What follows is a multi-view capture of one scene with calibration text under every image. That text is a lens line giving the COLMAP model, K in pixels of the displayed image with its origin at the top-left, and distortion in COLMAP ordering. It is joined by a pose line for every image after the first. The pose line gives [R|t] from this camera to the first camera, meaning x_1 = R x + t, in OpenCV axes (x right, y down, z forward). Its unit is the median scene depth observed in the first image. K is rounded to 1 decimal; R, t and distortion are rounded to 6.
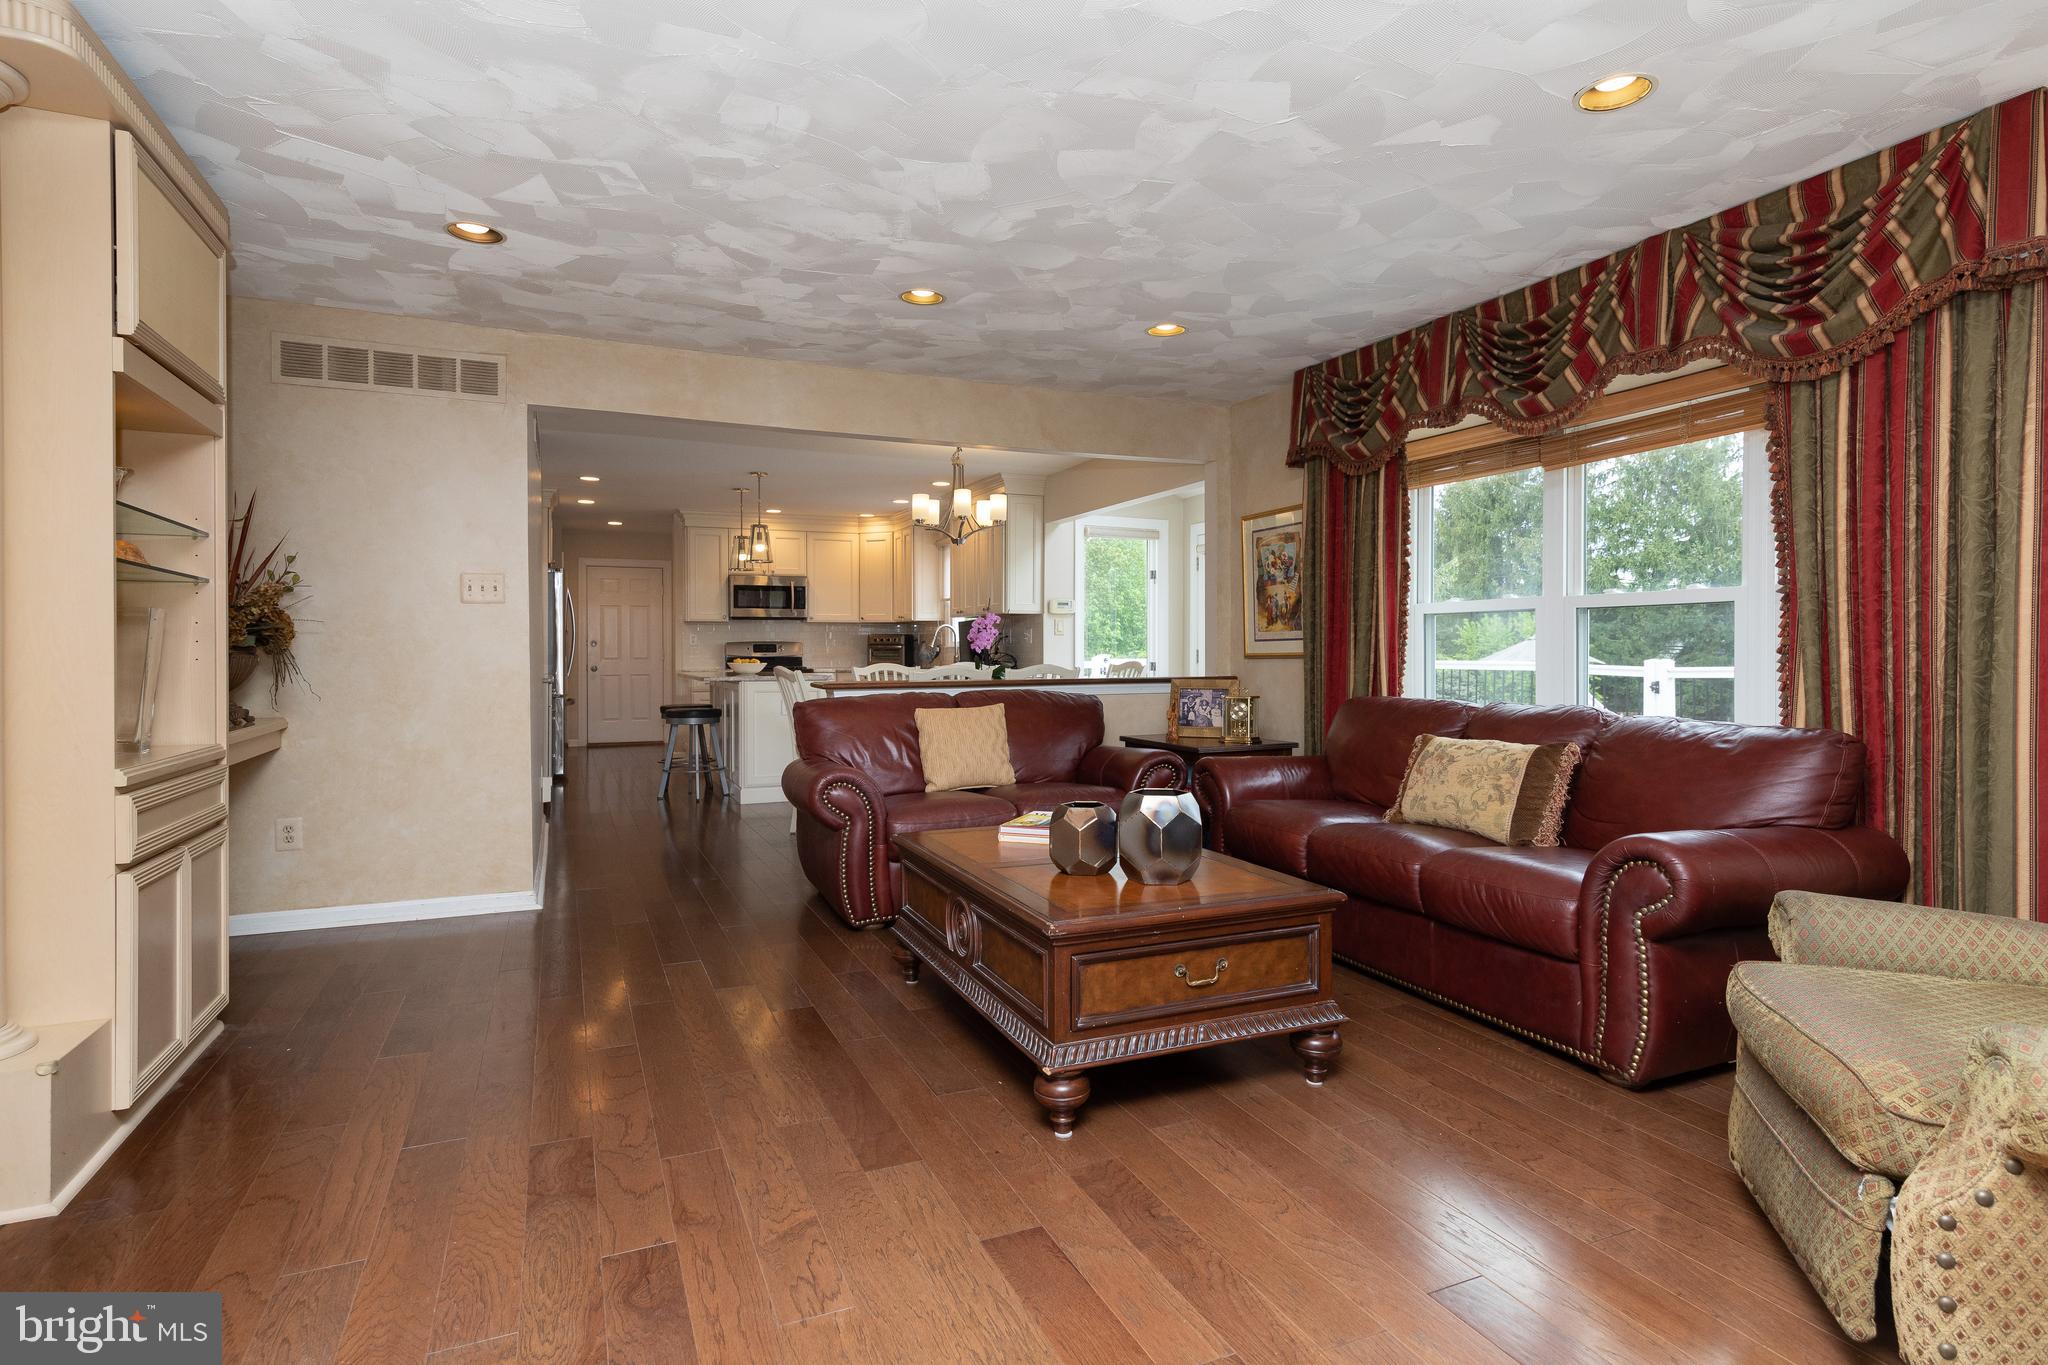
lens RADIAL K [[1031.0, 0, 1037.8], [0, 1031.0, 664.3], [0, 0, 1]] dist [0.007553, 0.000586]
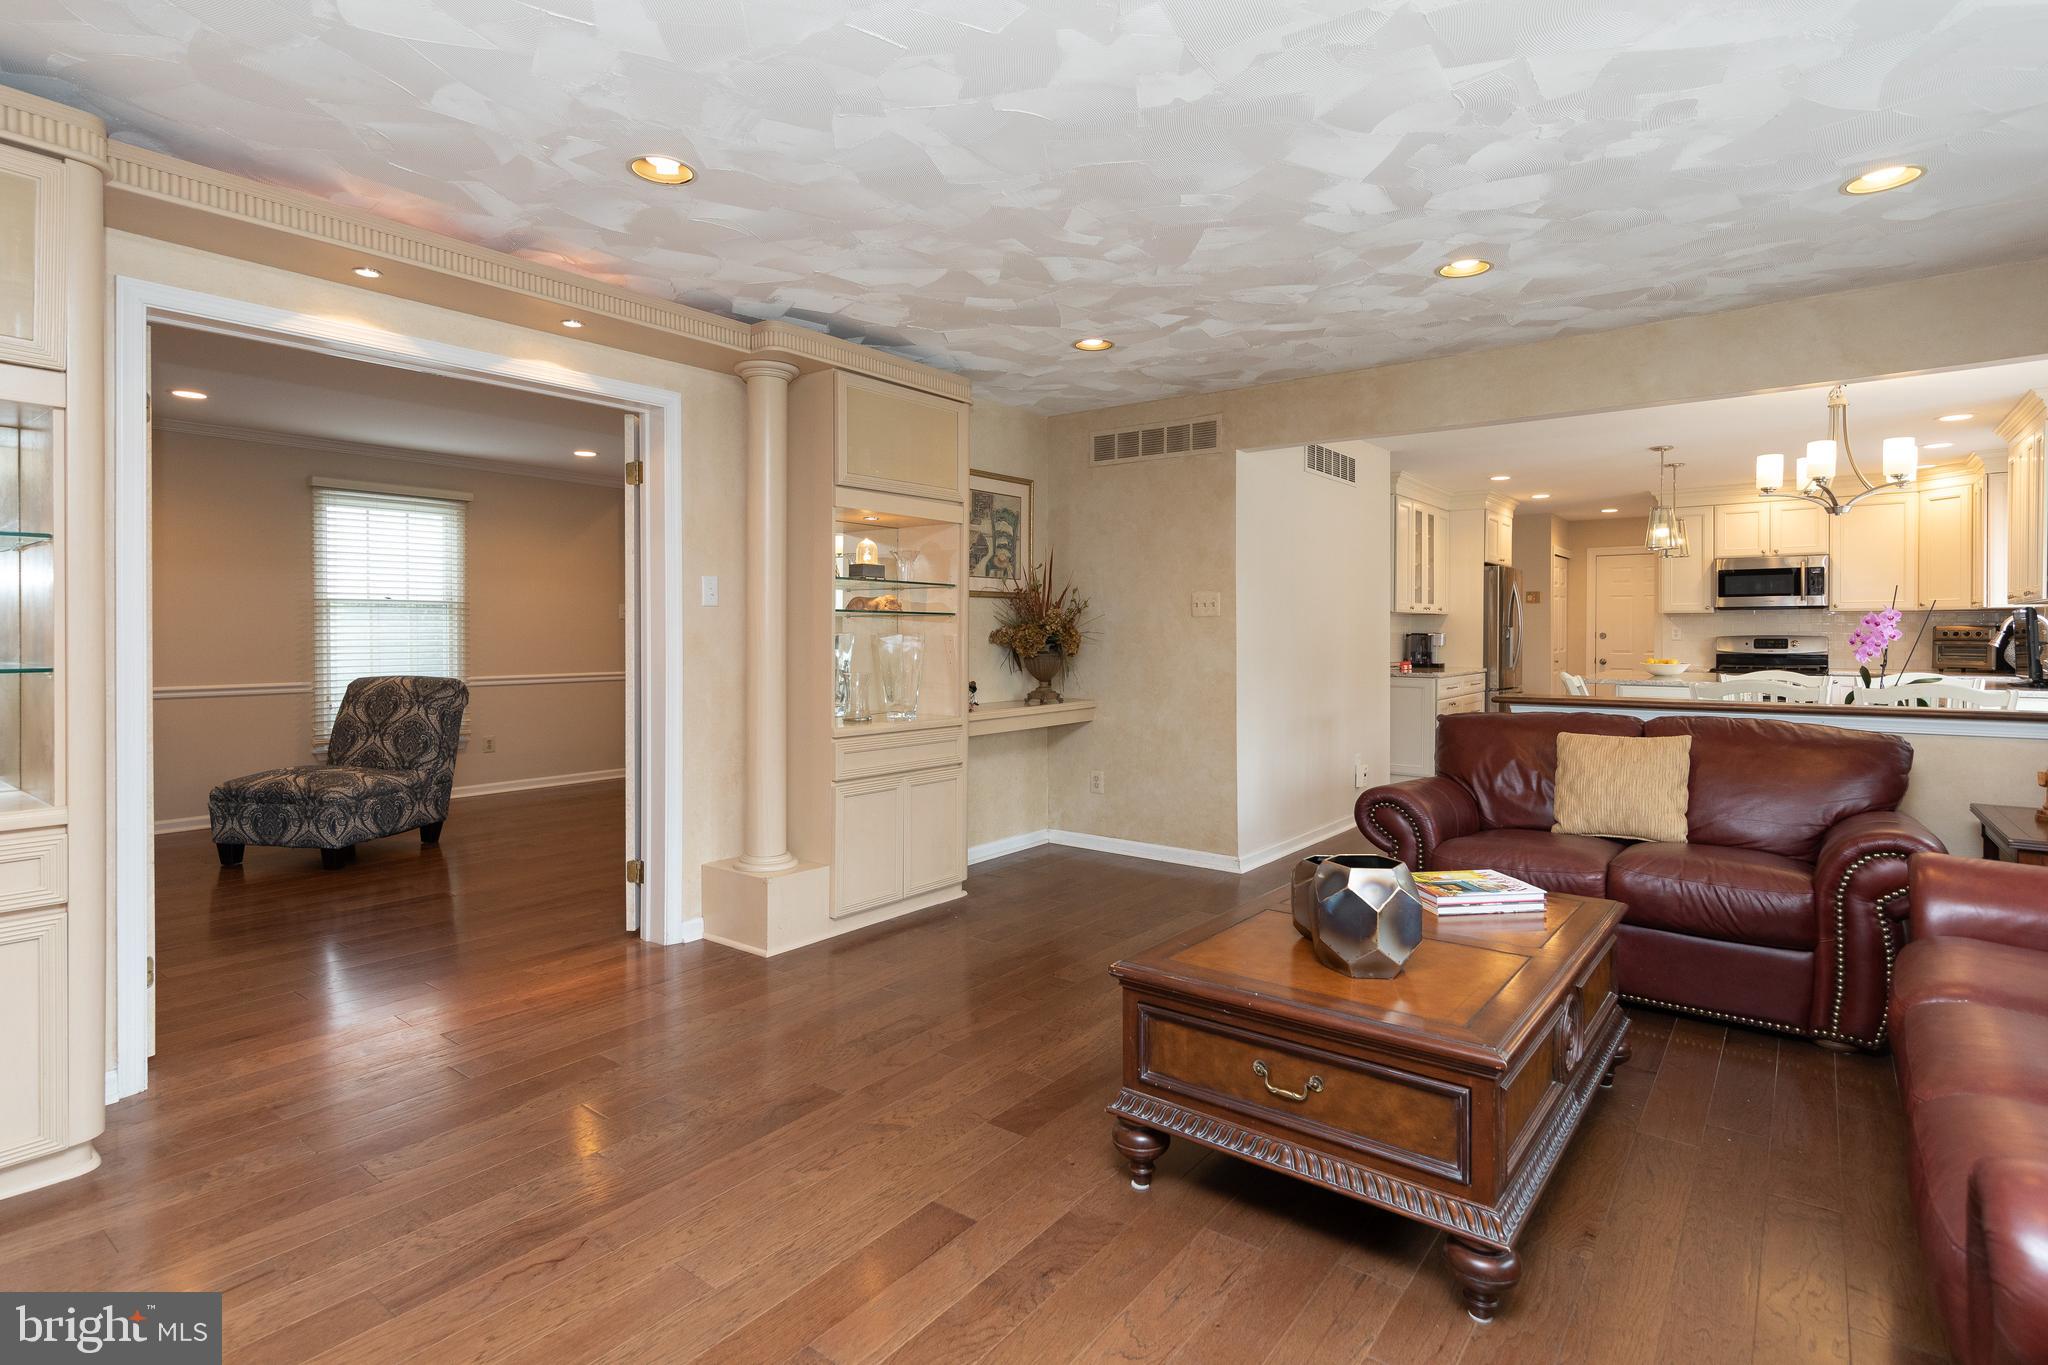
lens RADIAL K [[1031.0, 0, 1081.0], [0, 1031.0, 638.6], [0, 0, 1]] dist [0.007553, 0.000586]
pose [[0.495384, 0.008830, -0.868629, 0.741004], [-0.014510, 0.999893, 0.001889, -0.052631], [0.868553, 0.011668, 0.495459, 0.412403]]
